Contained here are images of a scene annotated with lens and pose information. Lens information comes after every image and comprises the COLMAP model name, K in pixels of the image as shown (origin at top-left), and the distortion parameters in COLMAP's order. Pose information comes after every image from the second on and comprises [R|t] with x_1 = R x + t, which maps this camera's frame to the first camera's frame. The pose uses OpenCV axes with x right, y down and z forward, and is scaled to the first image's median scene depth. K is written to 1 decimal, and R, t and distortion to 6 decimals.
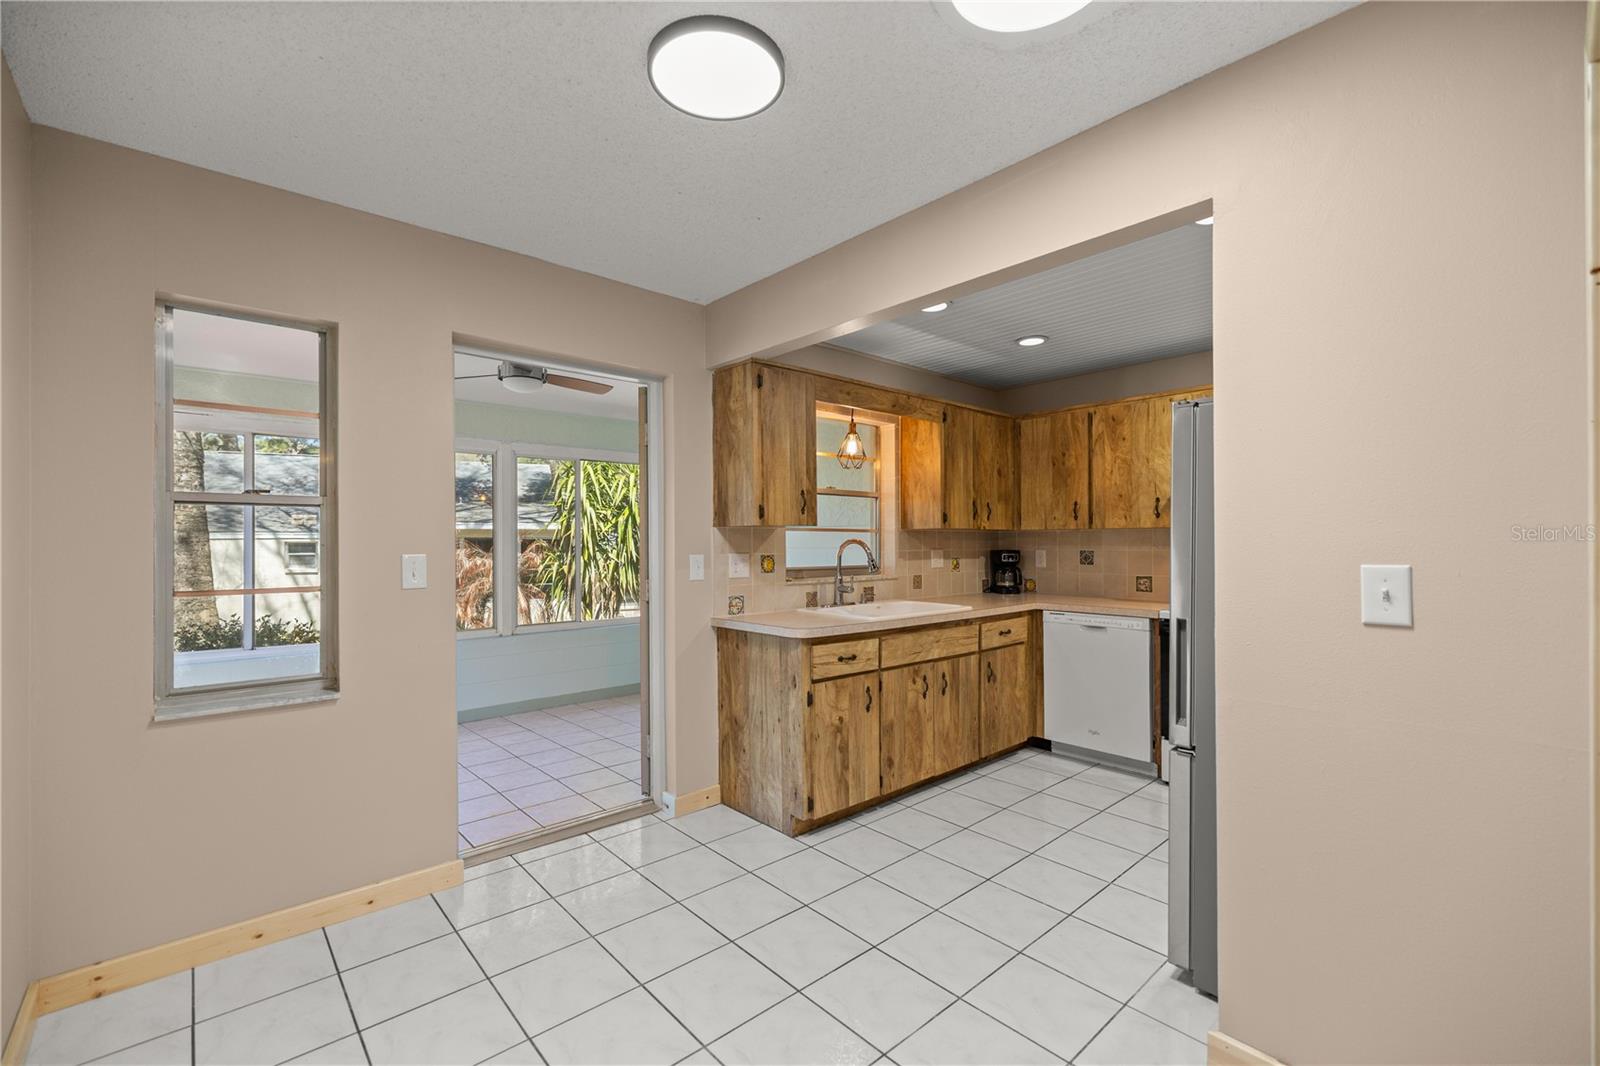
lens RADIAL K [[689.4, 0, 804.7], [0, 689.4, 545.1], [0, 0, 1]] dist [0.000355, -0.000029]
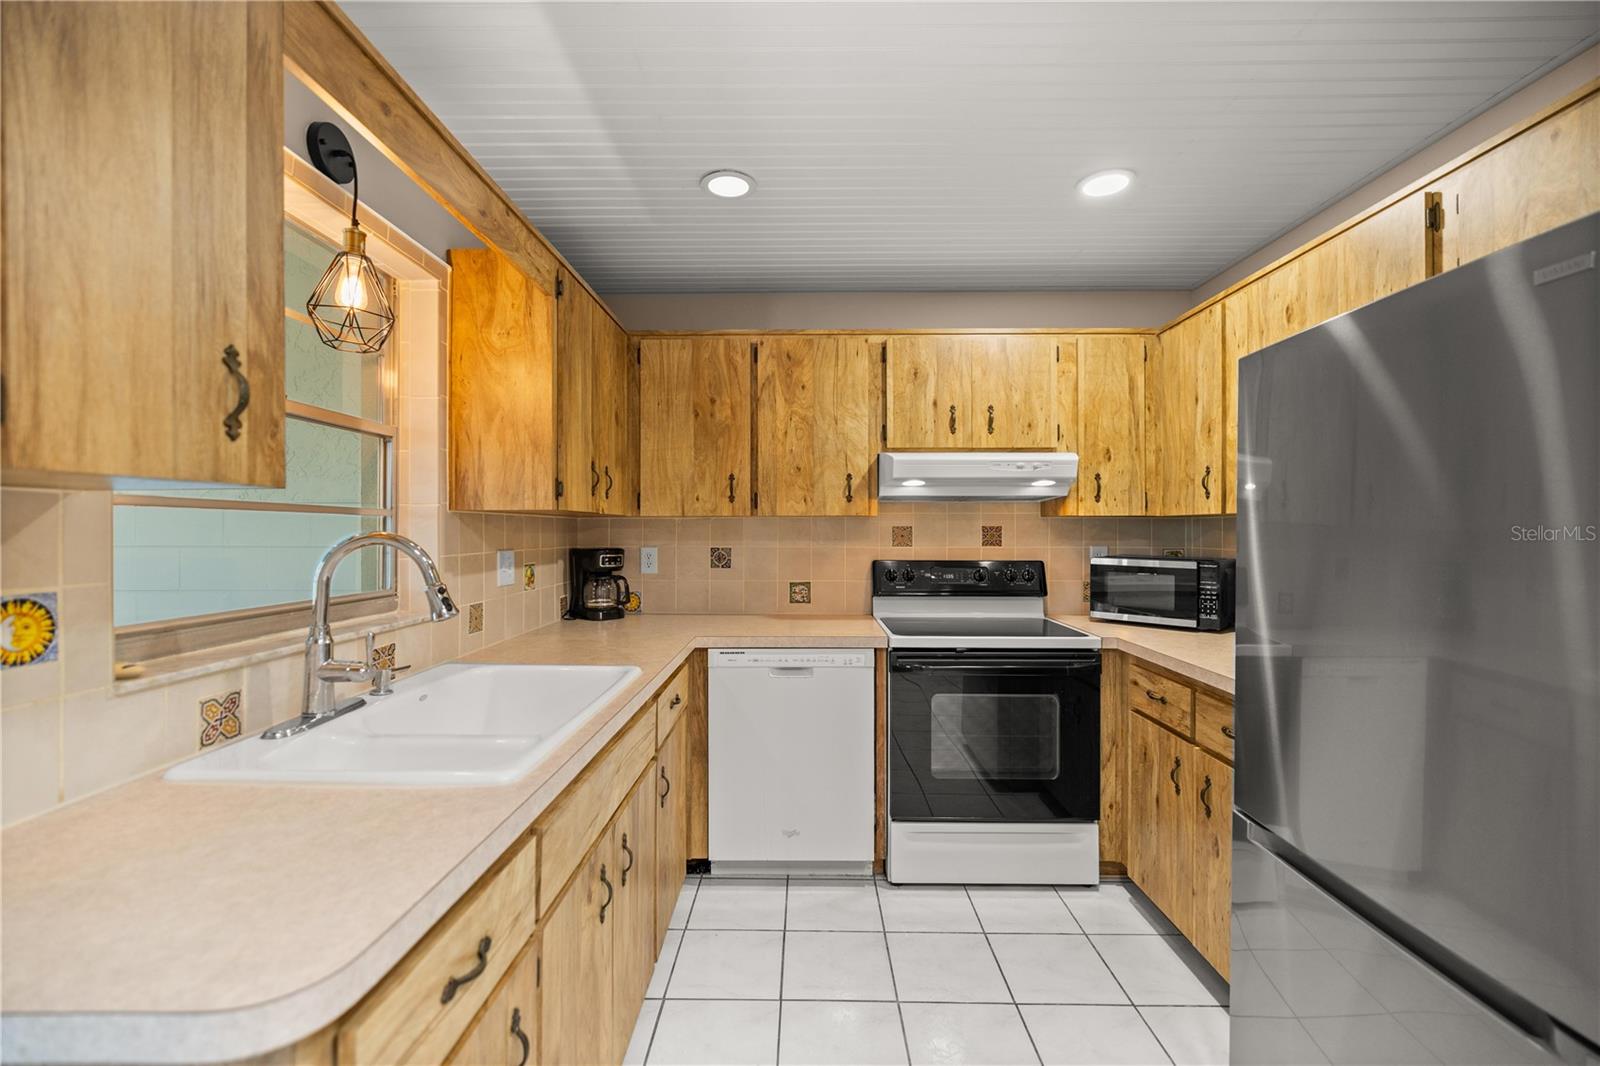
lens RADIAL K [[670.7, 0, 796.8], [0, 670.7, 524.5], [0, 0, 1]] dist [0.001626, -0.000213]
pose [[0.682012, 0.007640, 0.731301, -0.032675], [0.001821, 0.999925, -0.012145, -0.007204], [-0.731339, 0.009614, 0.681947, 0.519359]]
